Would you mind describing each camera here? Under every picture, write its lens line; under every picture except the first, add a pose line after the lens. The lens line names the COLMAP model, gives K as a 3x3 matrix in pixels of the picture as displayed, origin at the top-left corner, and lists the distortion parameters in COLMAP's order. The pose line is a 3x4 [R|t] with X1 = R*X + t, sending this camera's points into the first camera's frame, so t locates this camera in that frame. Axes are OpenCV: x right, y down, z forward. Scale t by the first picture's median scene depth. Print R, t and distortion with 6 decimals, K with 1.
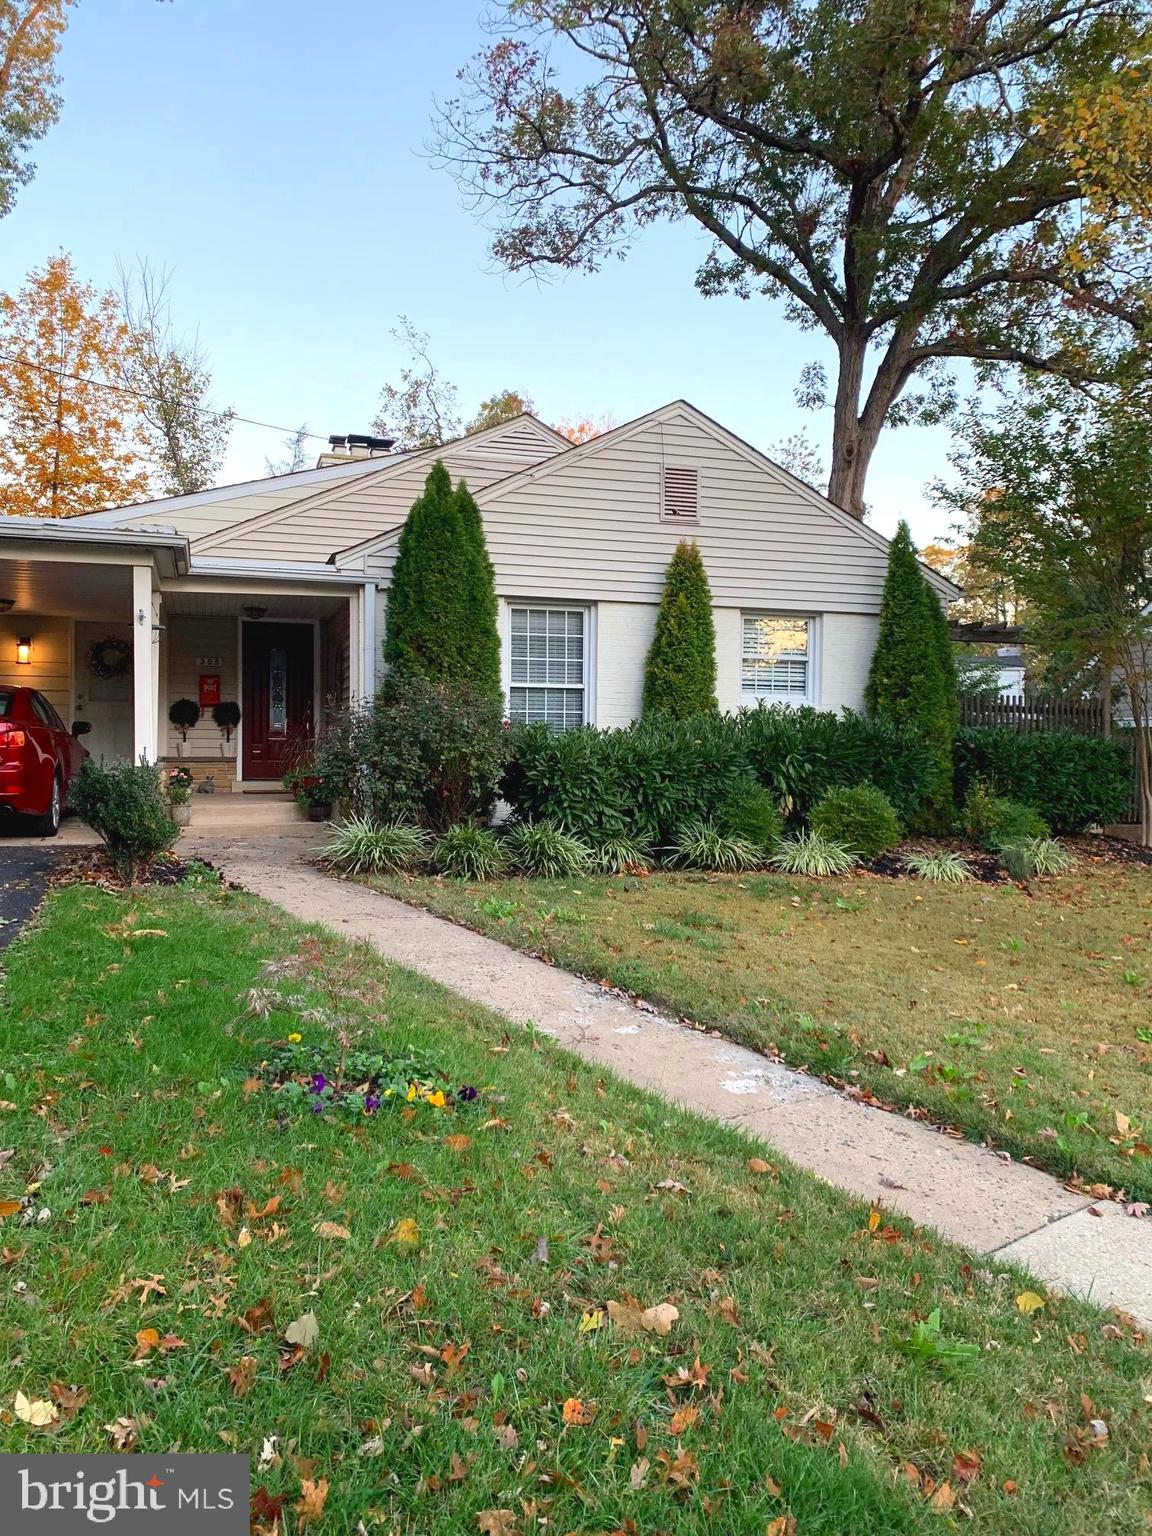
lens RADIAL K [[1178.2, 0, 577.9], [0, 1178.2, 767.9], [0, 0, 1]] dist [0.041037, -0.041350]
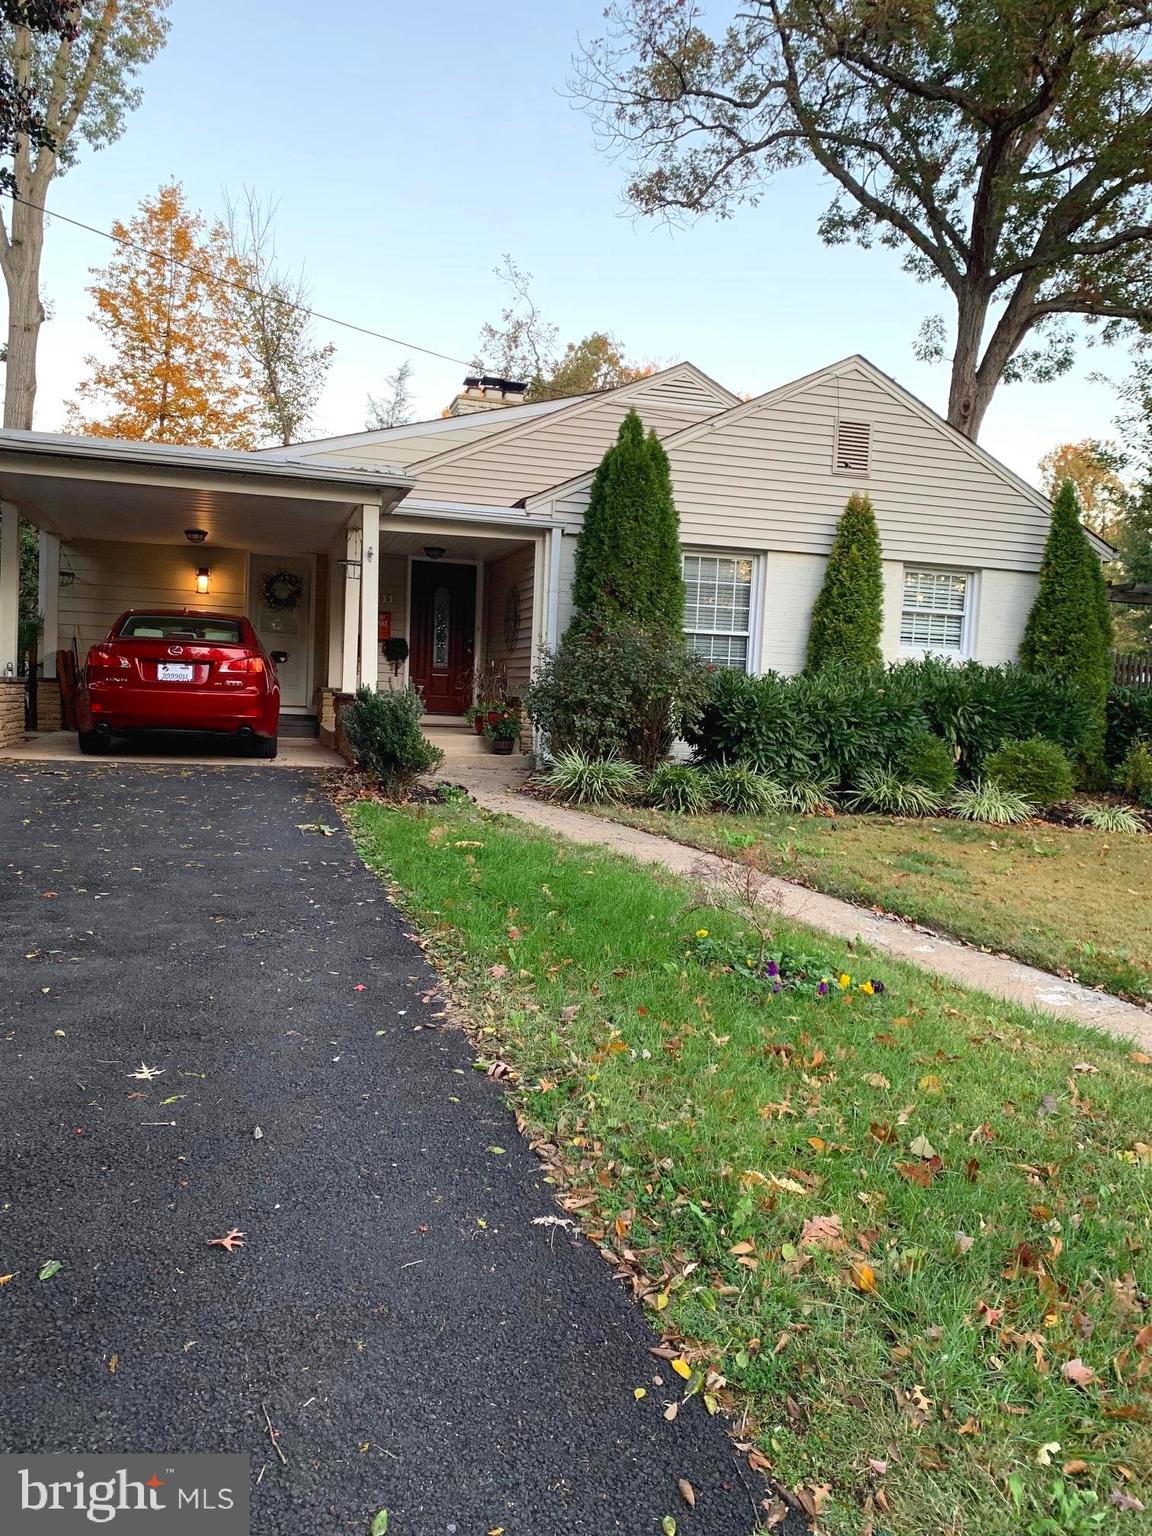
lens RADIAL K [[1178.2, 0, 592.3], [0, 1178.2, 772.4], [0, 0, 1]] dist [0.041037, -0.041350]
pose [[0.999130, 0.036561, -0.020053, -0.106954], [-0.035558, 0.998201, 0.048283, 0.006971], [0.021782, -0.047528, 0.998632, -0.041158]]
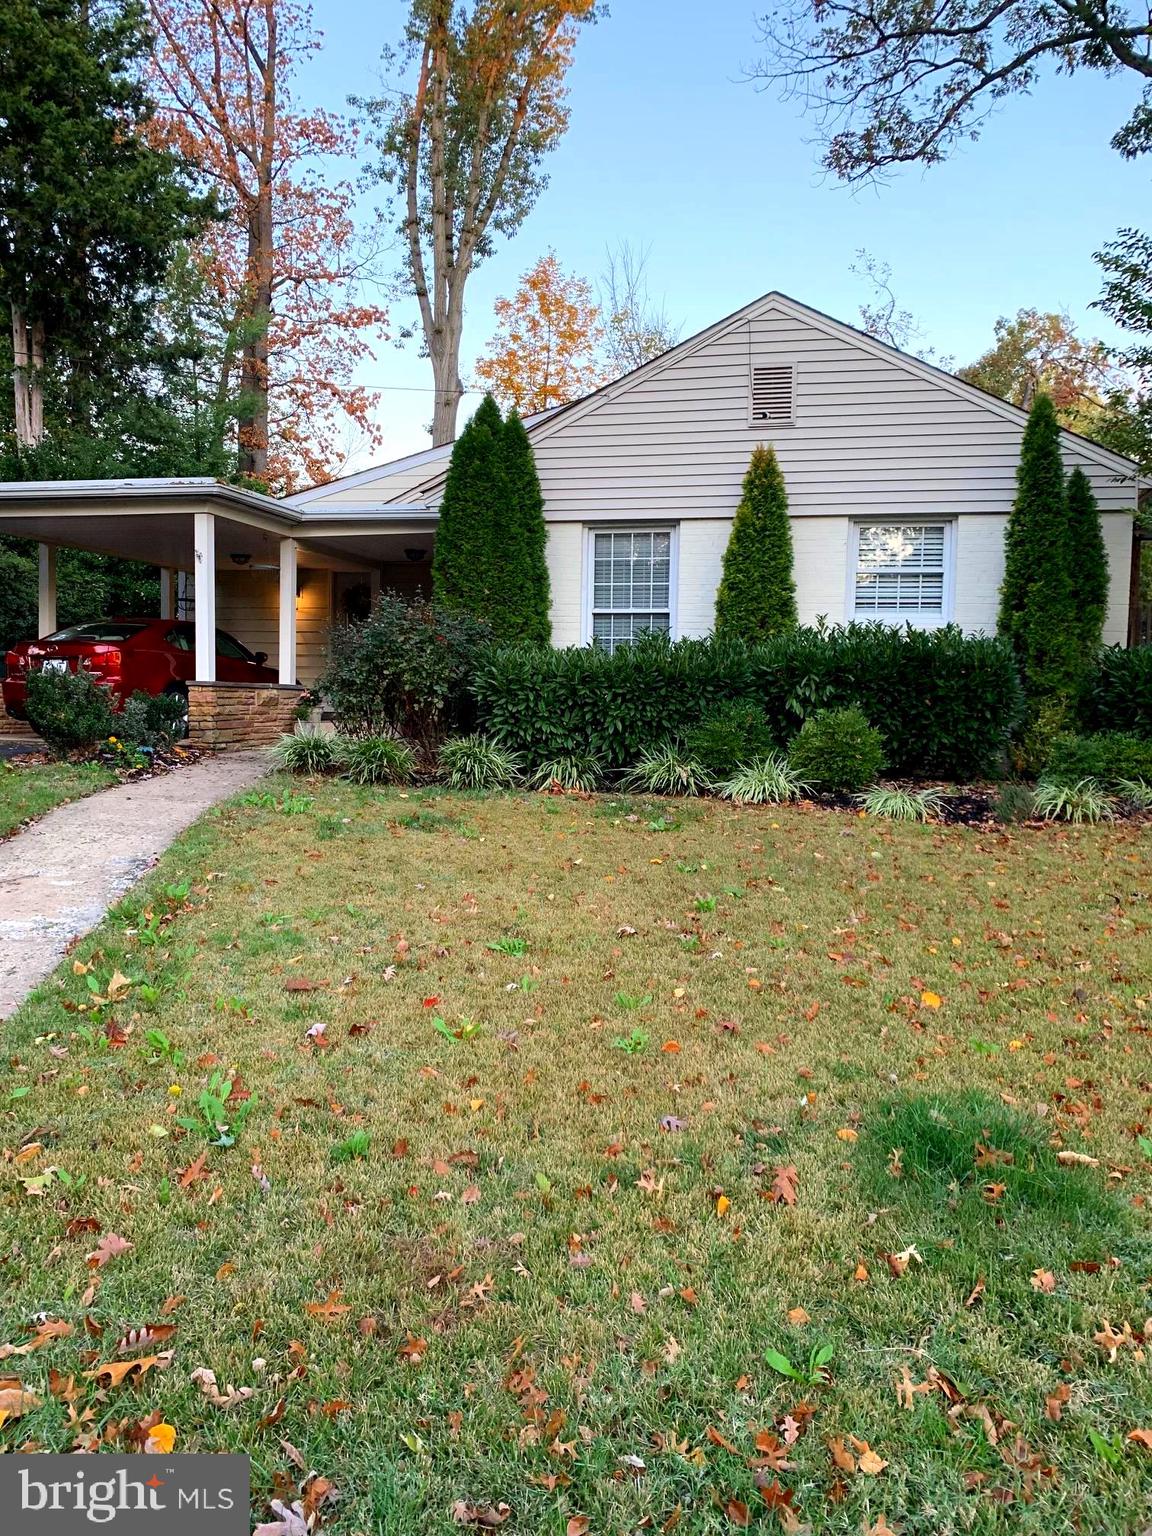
lens RADIAL K [[1178.2, 0, 582.7], [0, 1178.2, 768.5], [0, 0, 1]] dist [0.041037, -0.041350]
pose [[0.860363, 0.033282, -0.508594, 0.434402], [-0.017923, 0.999224, 0.035069, 0.027484], [0.509366, -0.021057, 0.860292, 0.128437]]
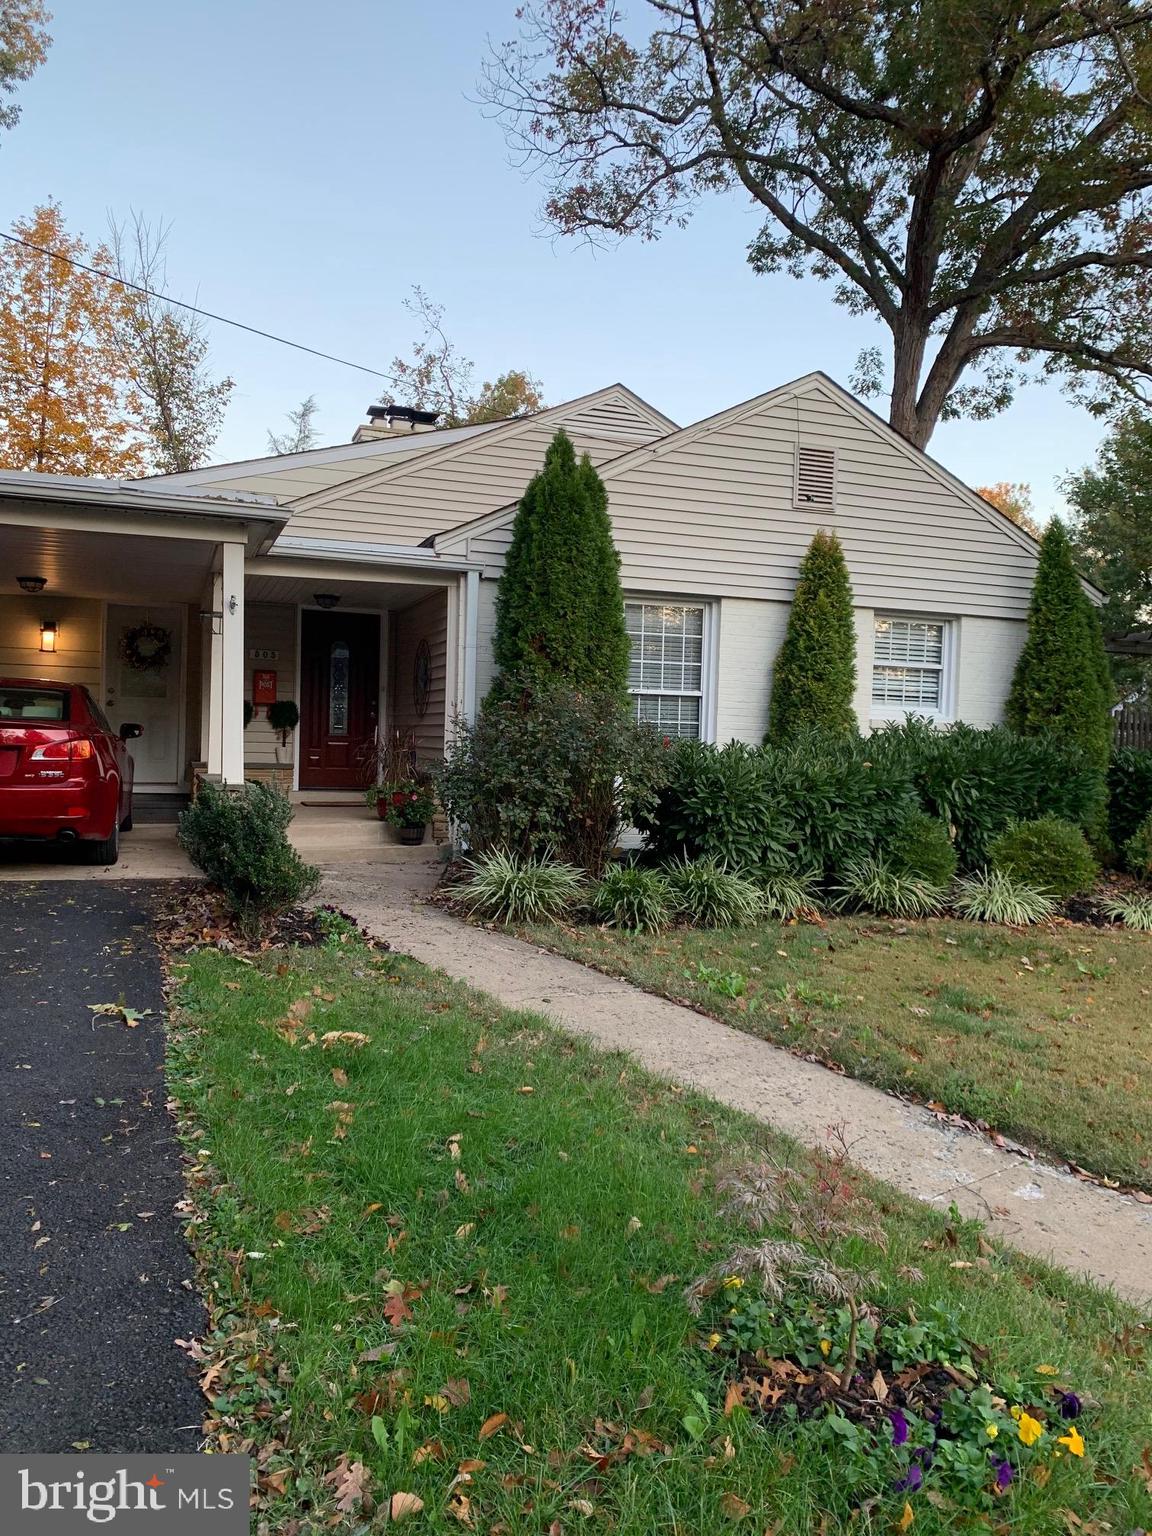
lens RADIAL K [[1178.2, 0, 597.8], [0, 1178.2, 777.7], [0, 0, 1]] dist [0.041037, -0.041350]
pose [[0.998647, 0.018874, 0.048457, -0.113928], [-0.019588, 0.999706, 0.014299, -0.017348], [-0.048172, -0.015229, 0.998723, 0.119932]]
